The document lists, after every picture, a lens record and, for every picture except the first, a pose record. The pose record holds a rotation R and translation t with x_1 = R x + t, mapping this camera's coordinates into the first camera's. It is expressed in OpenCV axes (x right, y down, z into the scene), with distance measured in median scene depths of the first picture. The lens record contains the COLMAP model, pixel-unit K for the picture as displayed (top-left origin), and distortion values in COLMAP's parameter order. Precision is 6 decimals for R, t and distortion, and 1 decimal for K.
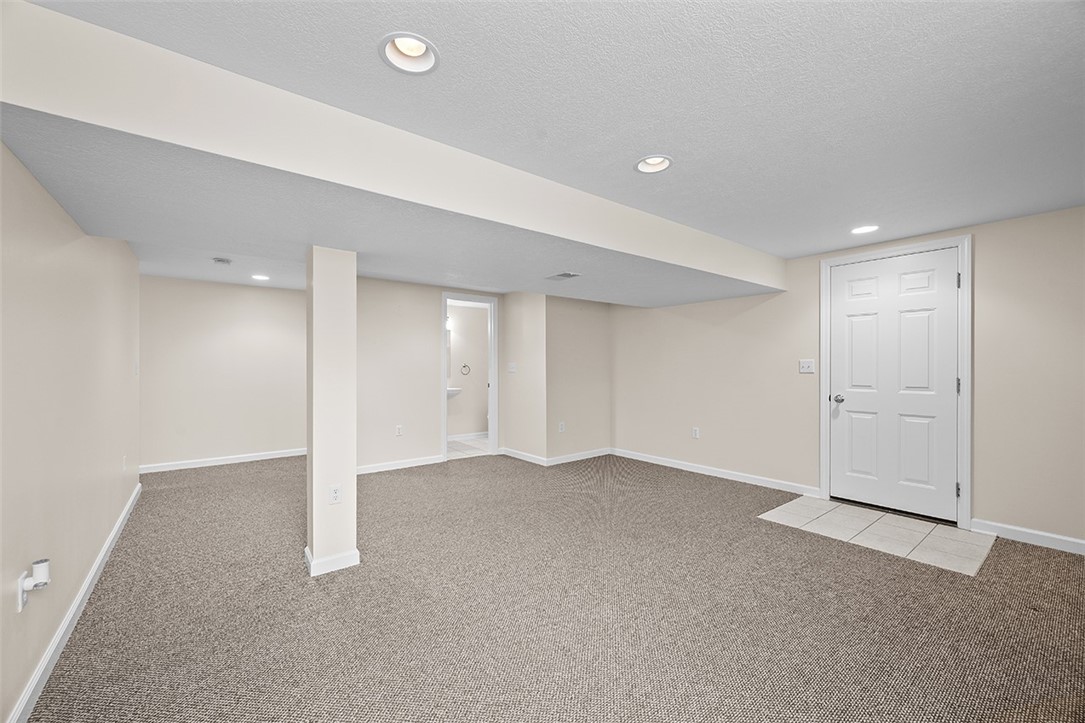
lens RADIAL K [[426.7, 0, 544.3], [0, 426.7, 363.3], [0, 0, 1]] dist [-0.000291, 0.000553]
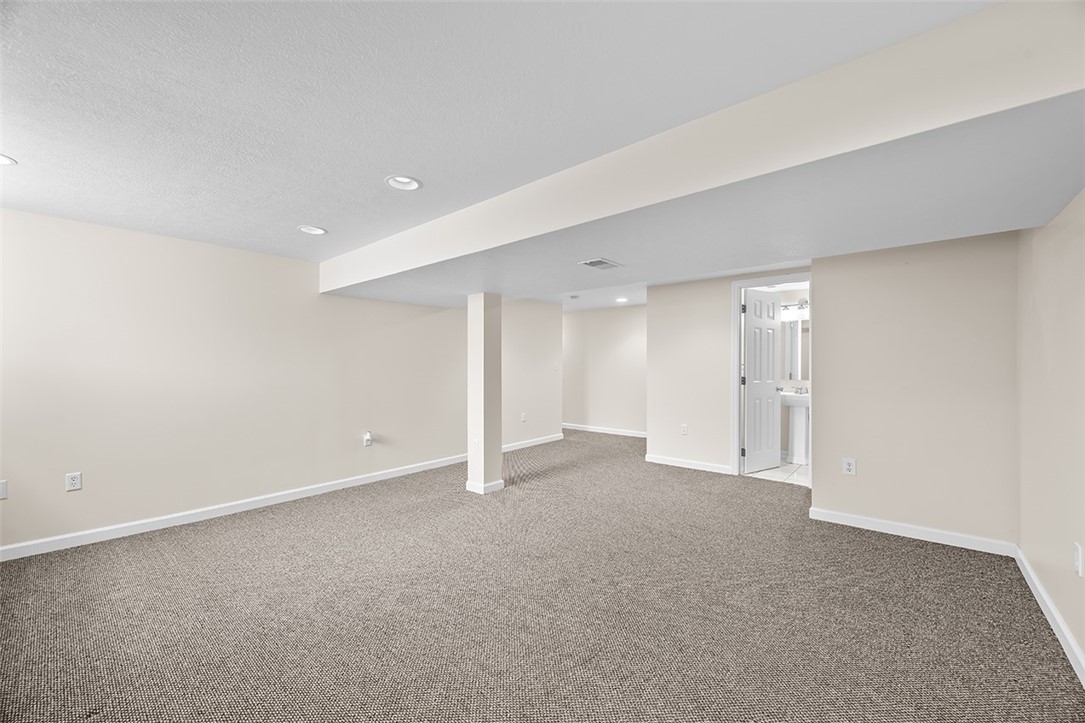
lens RADIAL K [[426.7, 0, 544.3], [0, 426.7, 363.3], [0, 0, 1]] dist [-0.000291, 0.000553]
pose [[0.194896, -0.002269, -0.980821, 0.637799], [0.006385, 0.999979, -0.001044, -0.000975], [0.980803, -0.006059, 0.194907, 0.520012]]
